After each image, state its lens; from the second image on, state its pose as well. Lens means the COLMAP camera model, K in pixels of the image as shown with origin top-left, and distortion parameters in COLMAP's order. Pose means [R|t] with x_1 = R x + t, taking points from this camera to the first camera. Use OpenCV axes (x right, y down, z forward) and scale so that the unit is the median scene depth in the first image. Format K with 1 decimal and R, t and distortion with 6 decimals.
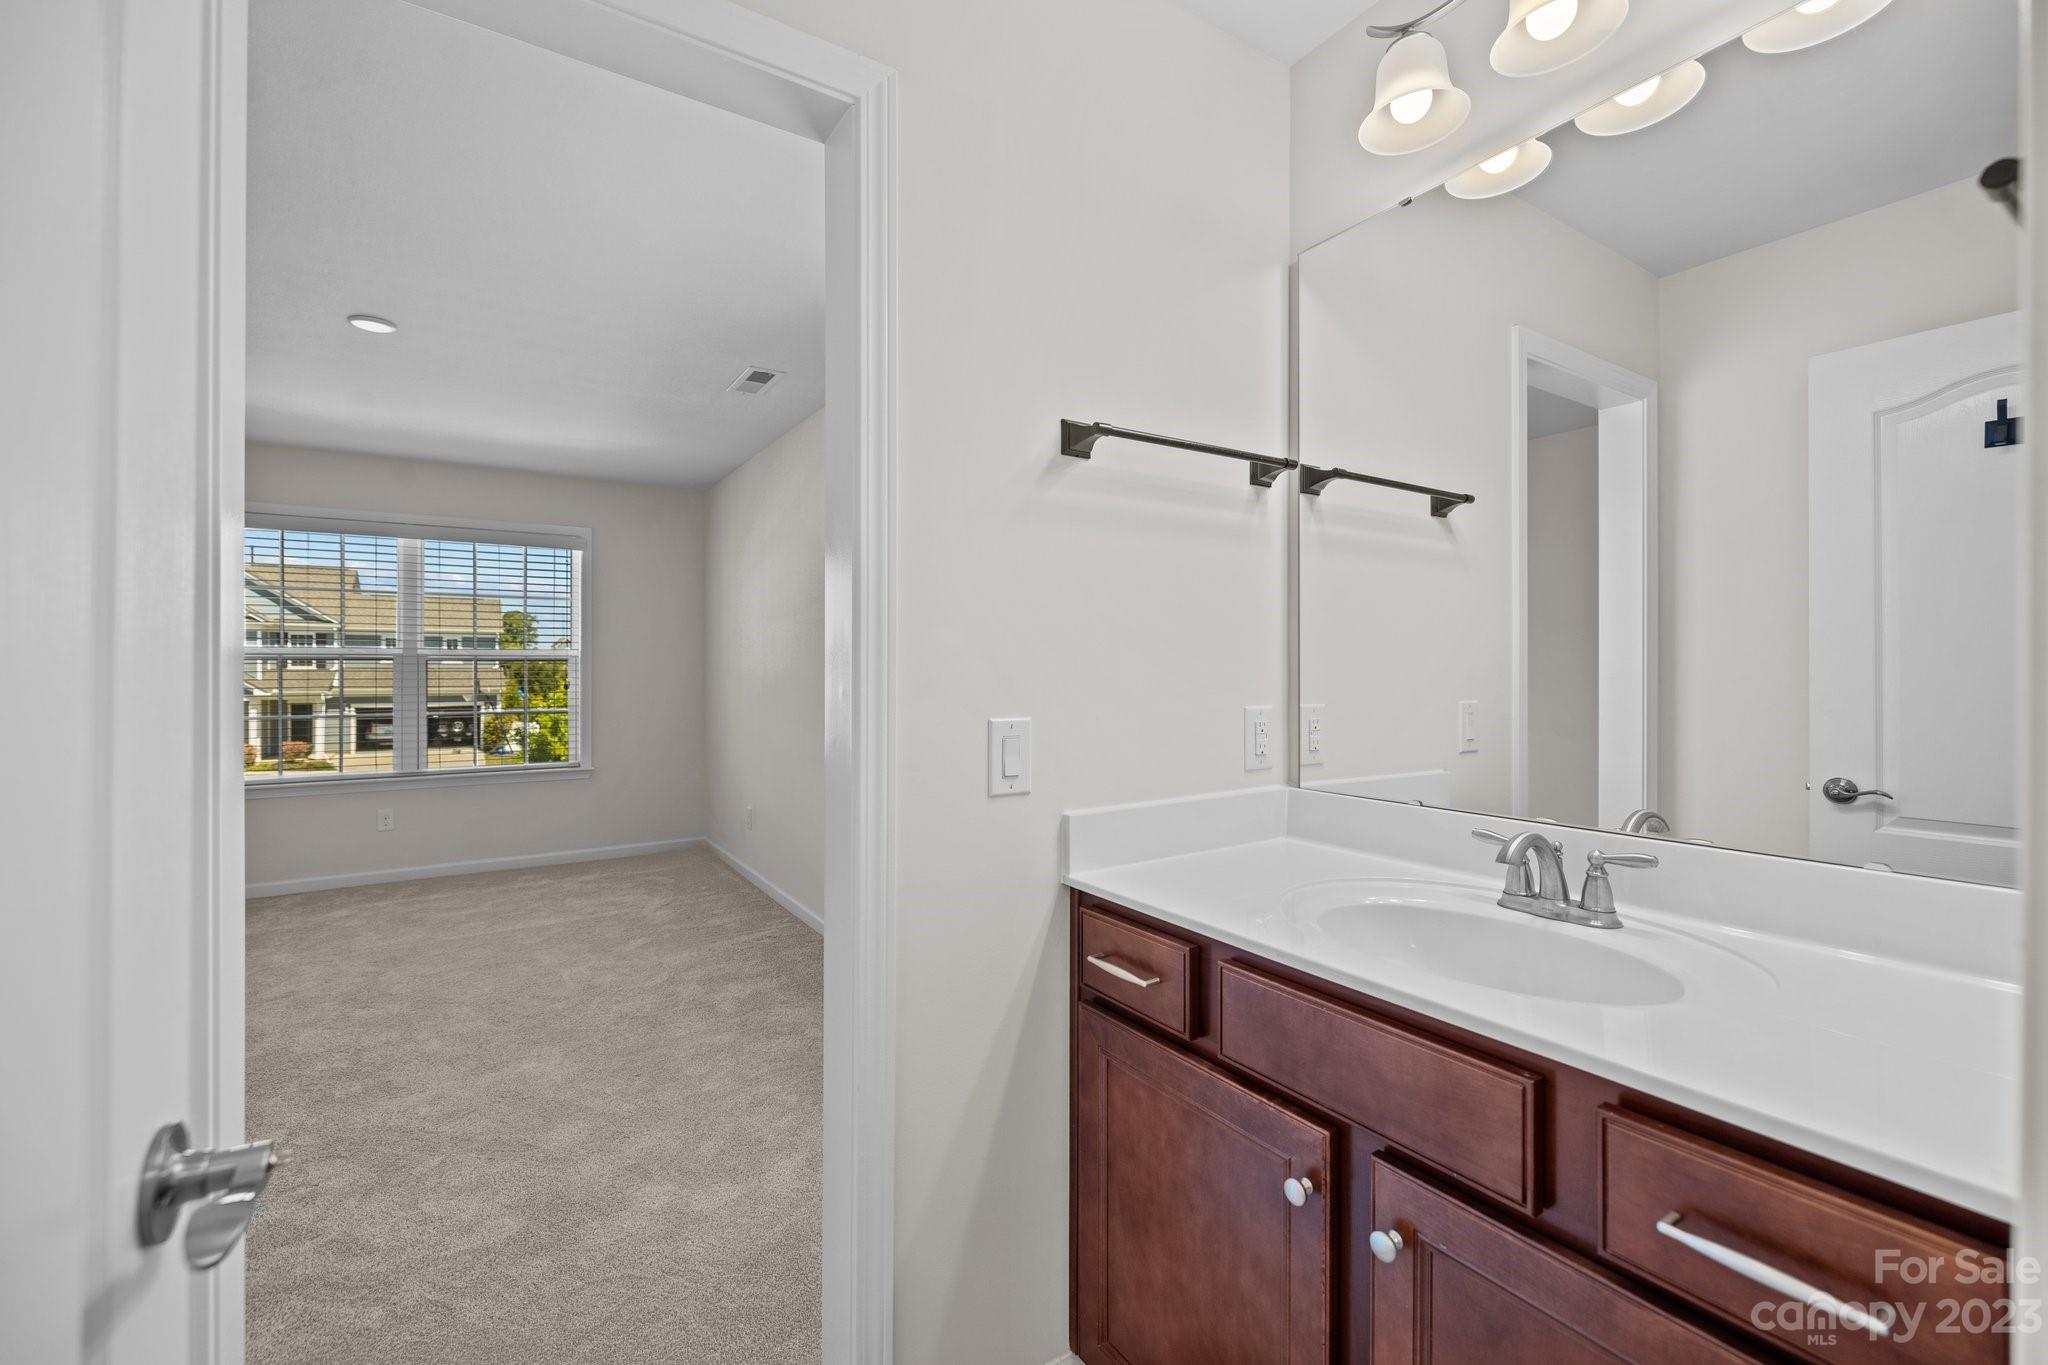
lens RADIAL K [[890.5, 0, 1032.5], [0, 890.5, 669.1], [0, 0, 1]] dist [0.012241, 0.000061]
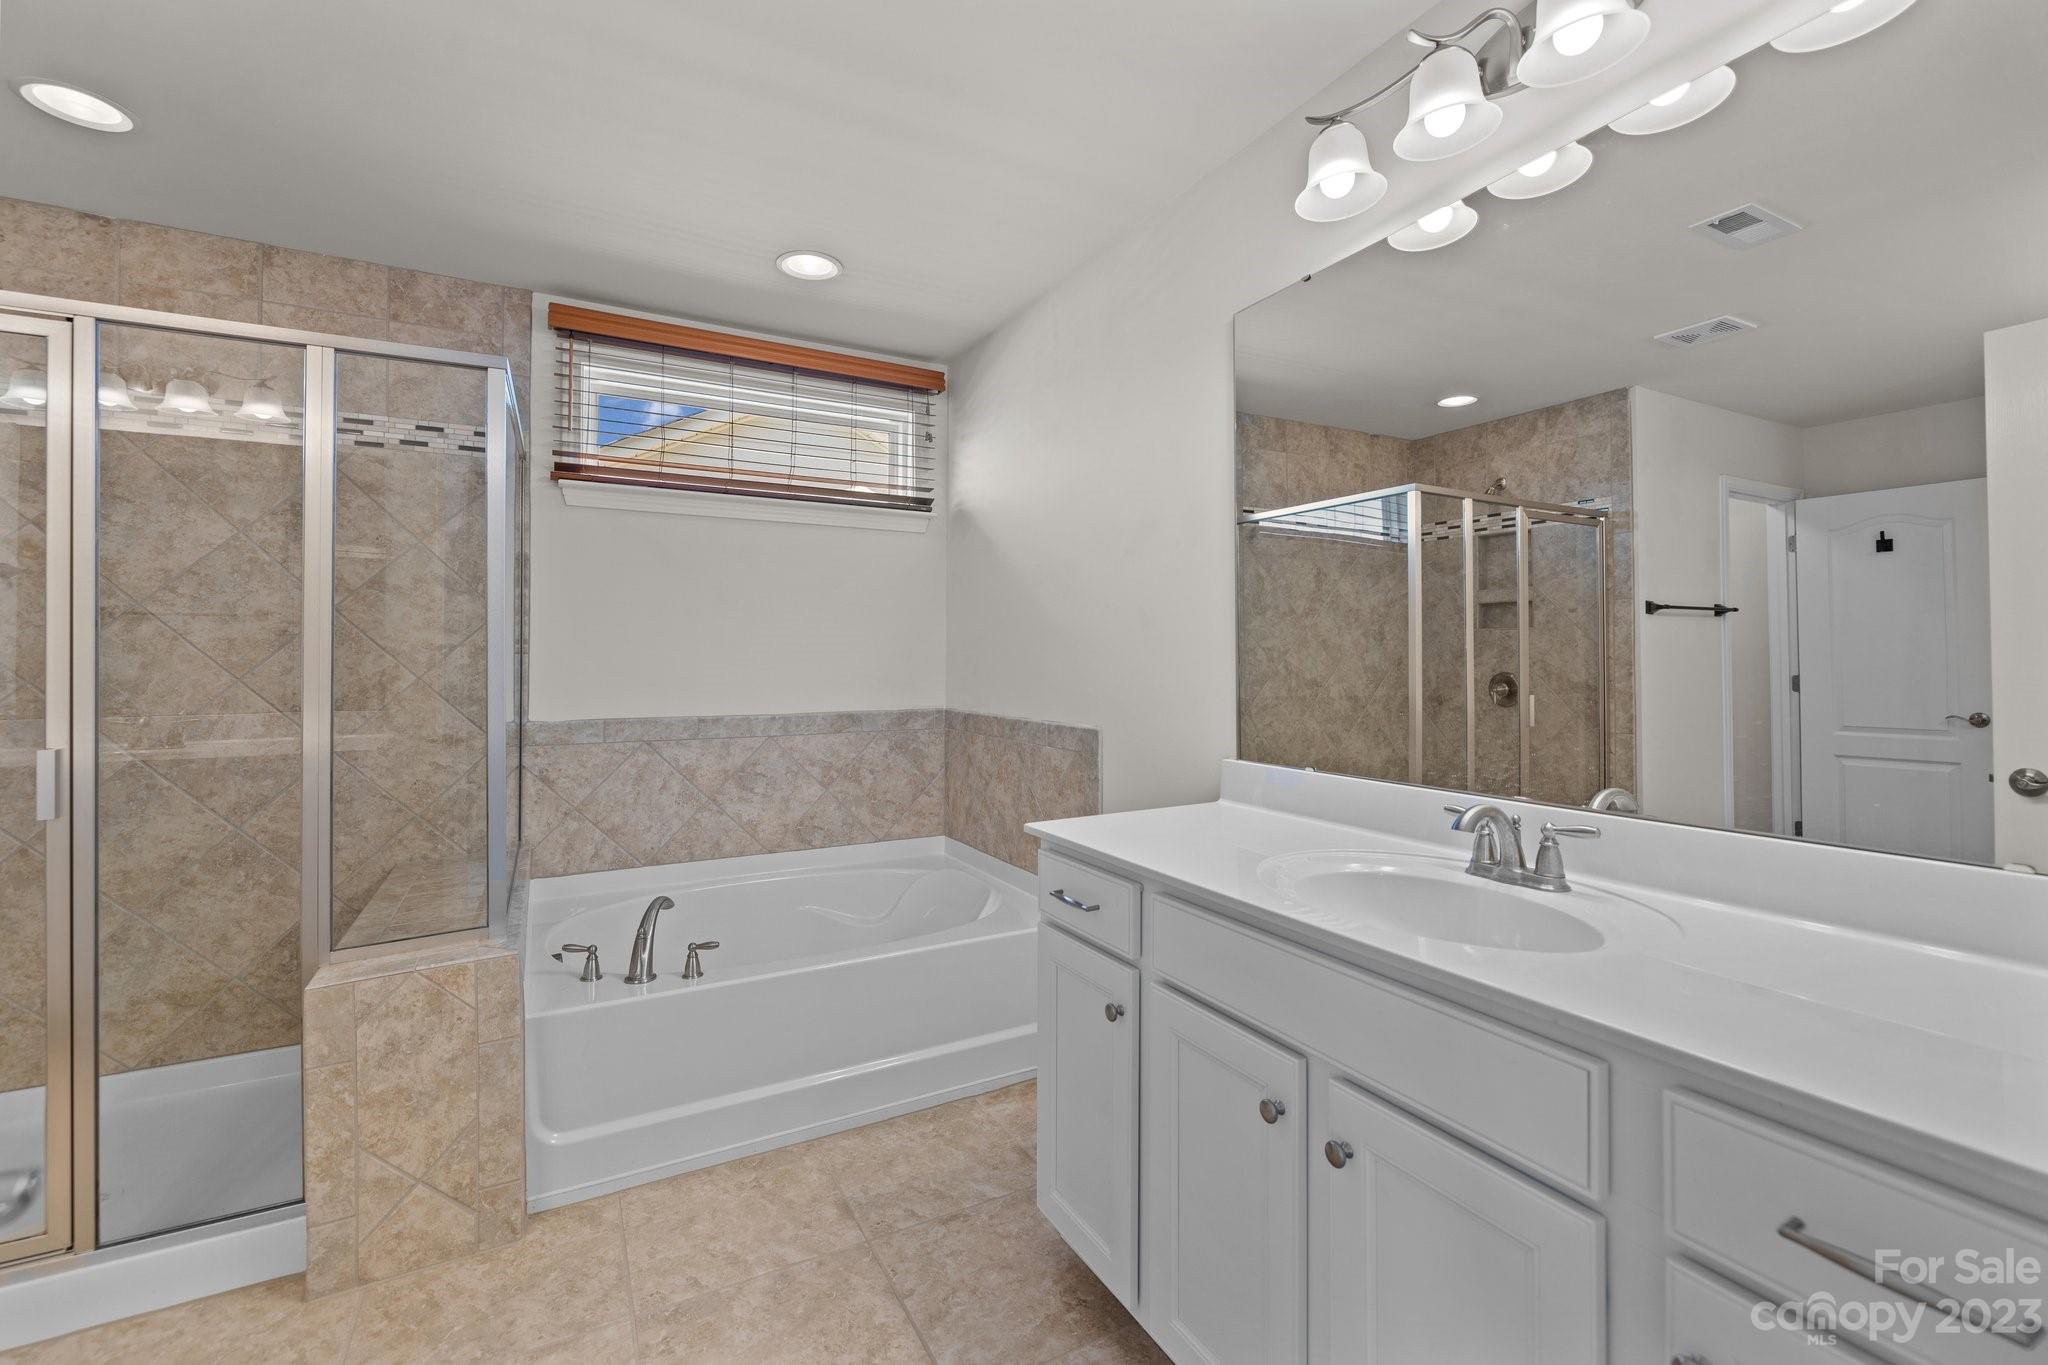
lens RADIAL K [[856.5, 0, 1026.9], [0, 856.5, 661.7], [0, 0, 1]] dist [-0.000601, 0.000025]
pose [[0.996567, 0.000946, -0.082782, 0.072682], [-0.000656, 0.999994, 0.003528, -0.000295], [0.082785, -0.003461, 0.996561, -0.110874]]
